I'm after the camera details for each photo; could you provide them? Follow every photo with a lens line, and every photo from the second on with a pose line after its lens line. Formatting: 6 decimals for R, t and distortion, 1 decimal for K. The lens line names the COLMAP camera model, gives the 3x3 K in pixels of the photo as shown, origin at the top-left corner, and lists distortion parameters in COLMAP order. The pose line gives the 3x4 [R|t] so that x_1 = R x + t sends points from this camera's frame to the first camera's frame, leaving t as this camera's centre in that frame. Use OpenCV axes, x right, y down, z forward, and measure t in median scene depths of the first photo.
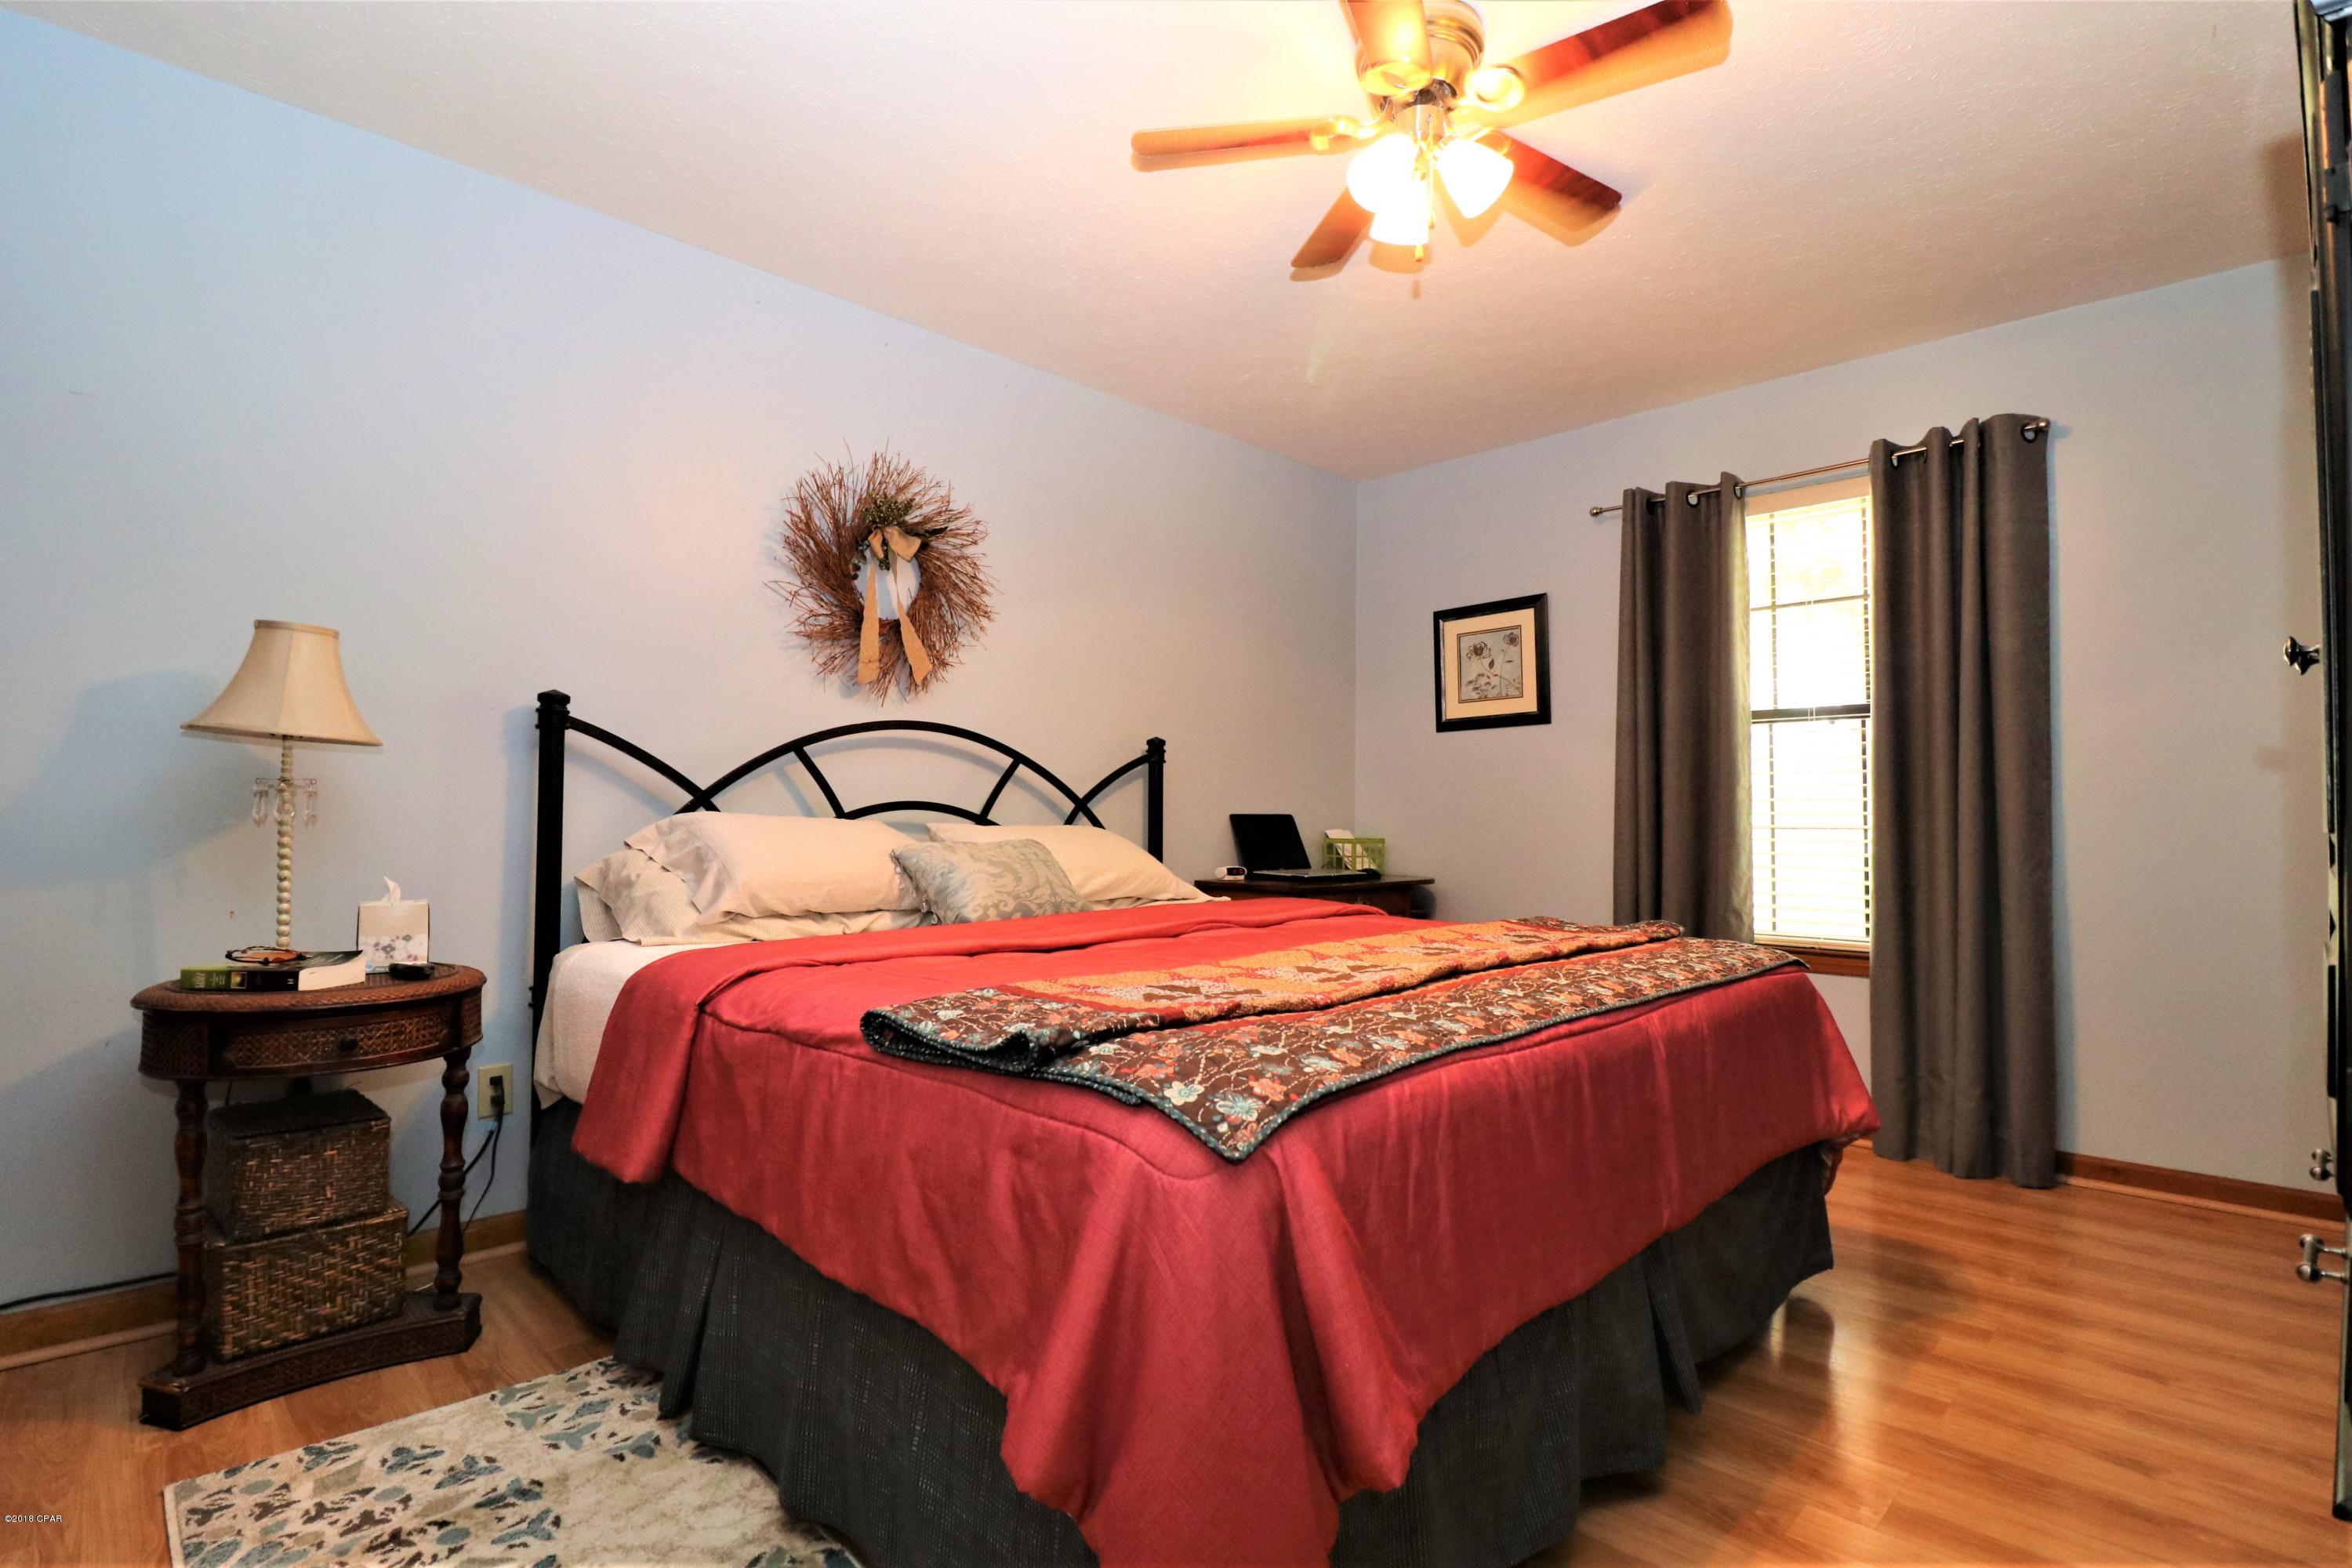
lens RADIAL K [[1129.8, 0, 1157.6], [0, 1129.8, 773.2], [0, 0, 1]] dist [-0.001073, -0.013906]
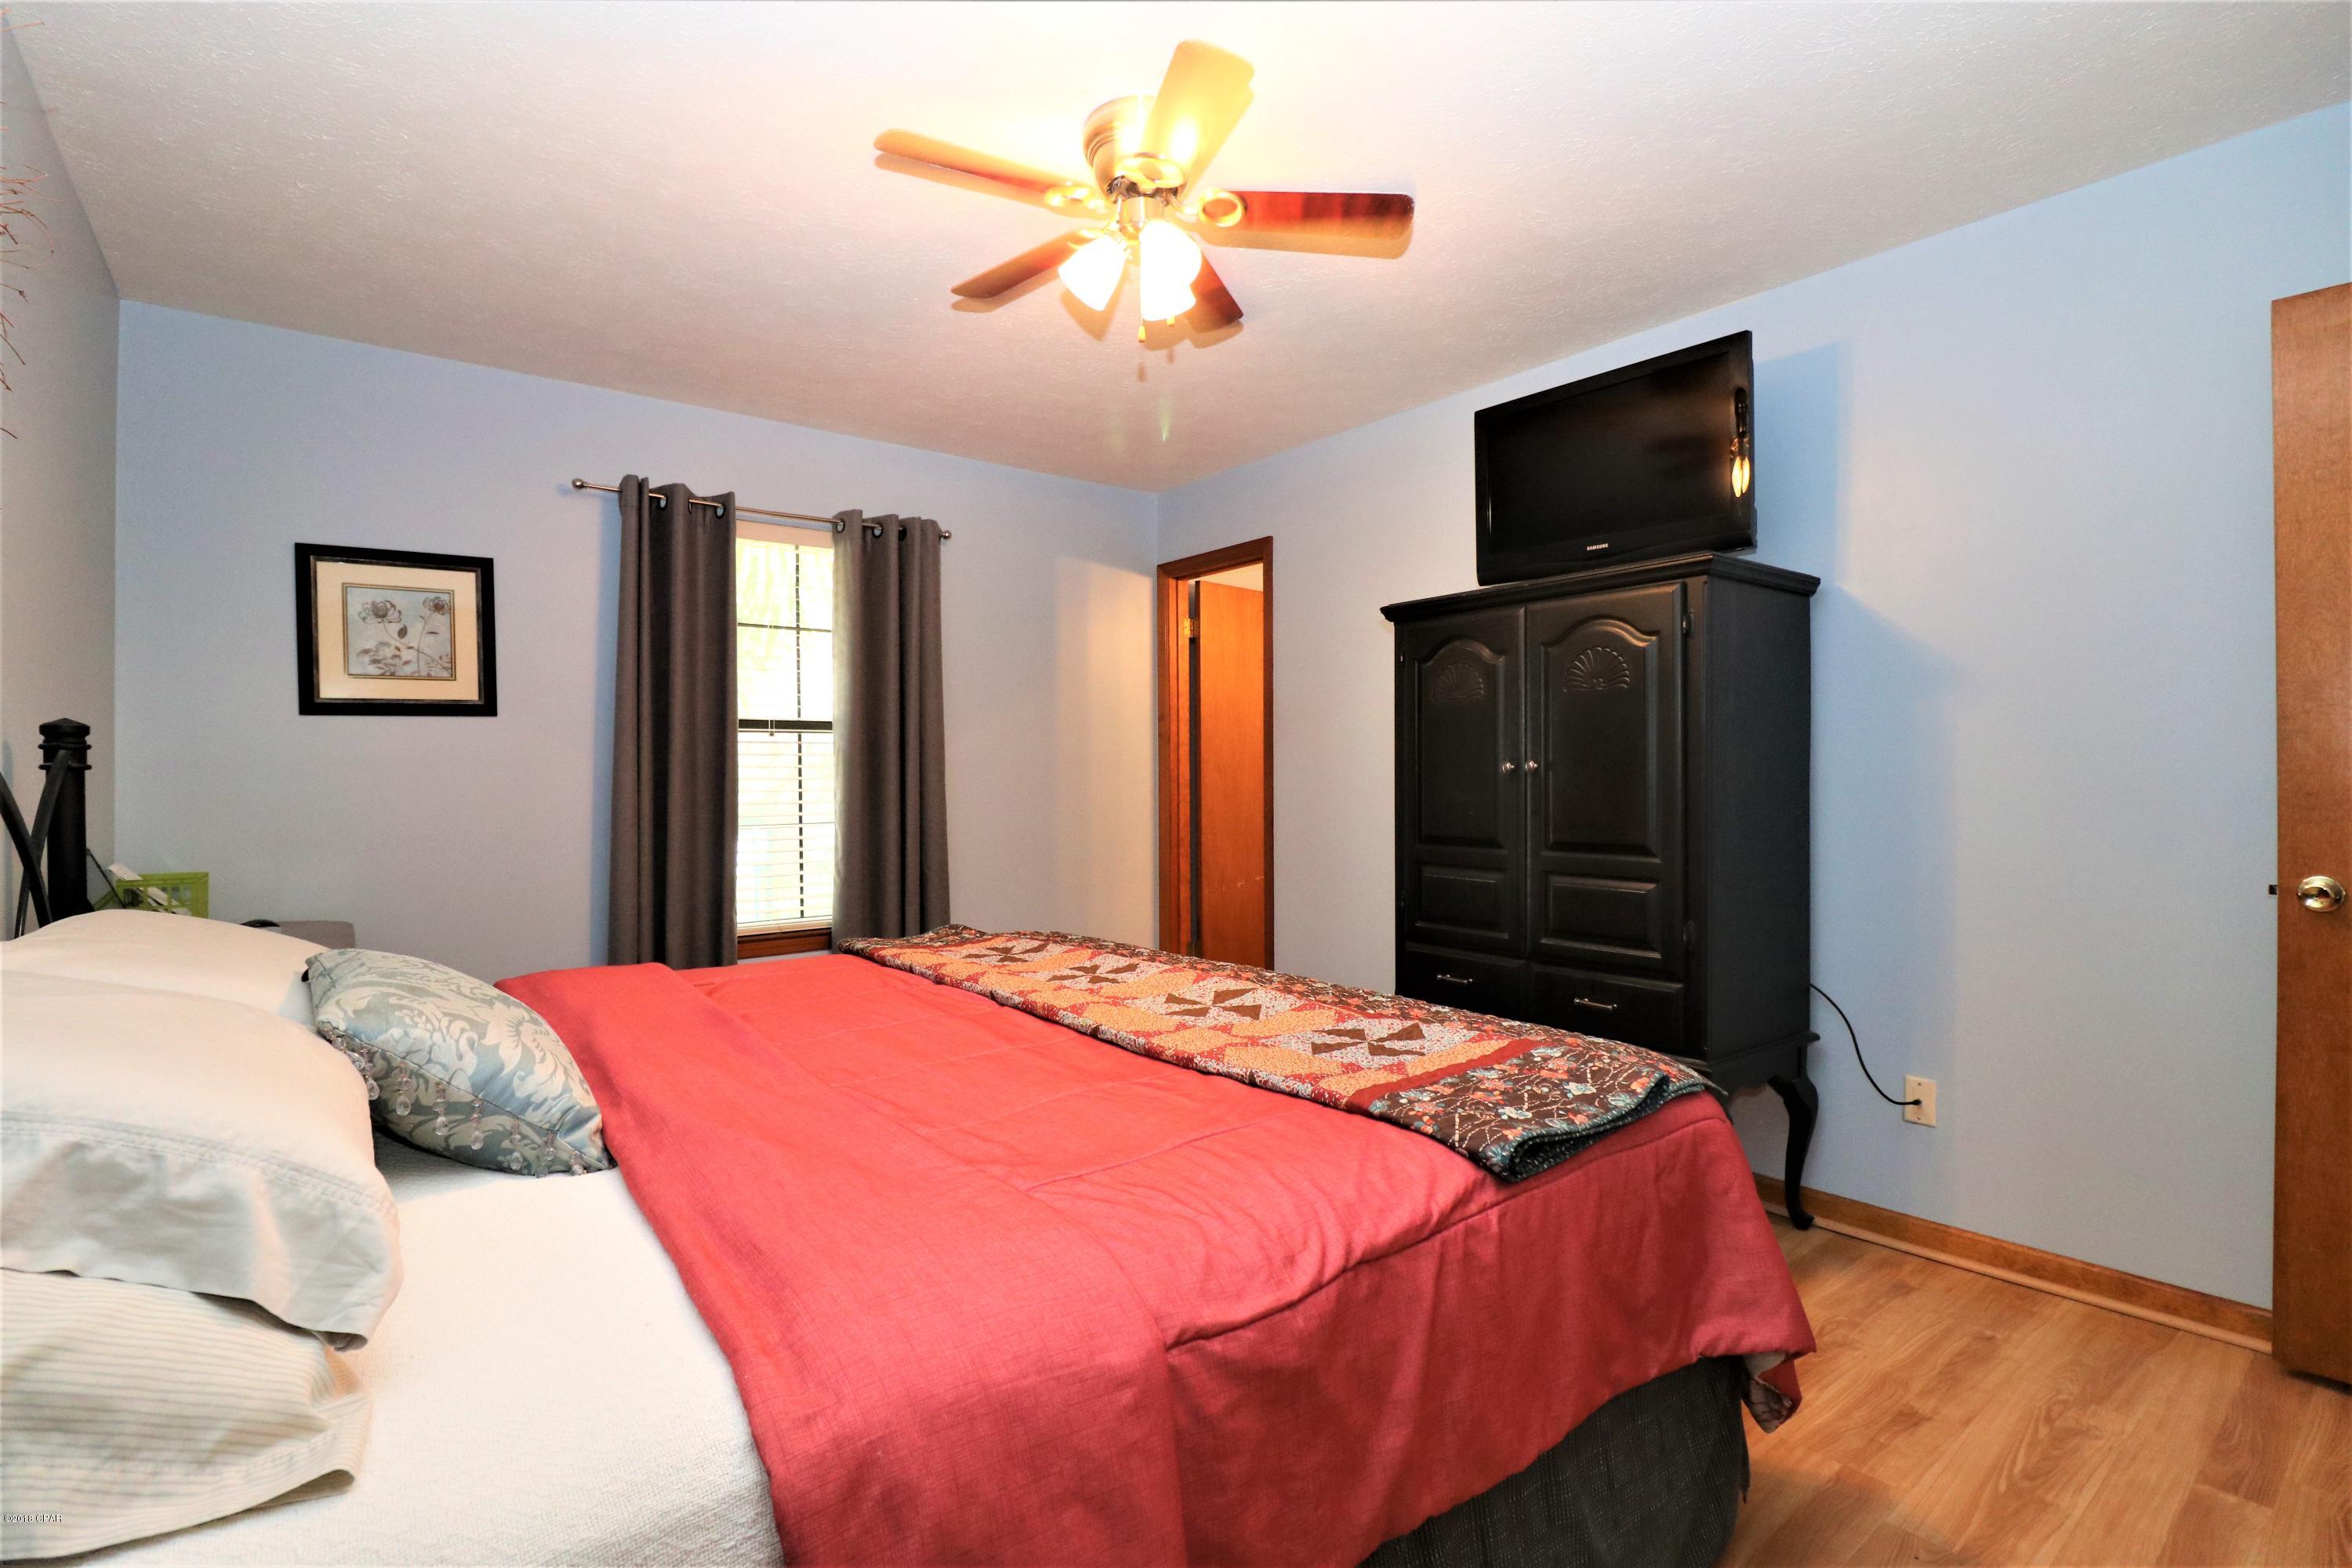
lens RADIAL K [[1091.9, 0, 1161.1], [0, 1091.9, 777.3], [0, 0, 1]] dist [-0.000119, -0.014103]
pose [[0.101496, -0.012675, 0.994755, -0.707969], [-0.027898, 0.999489, 0.015582, -0.042874], [-0.994445, -0.029333, 0.101091, 0.737473]]
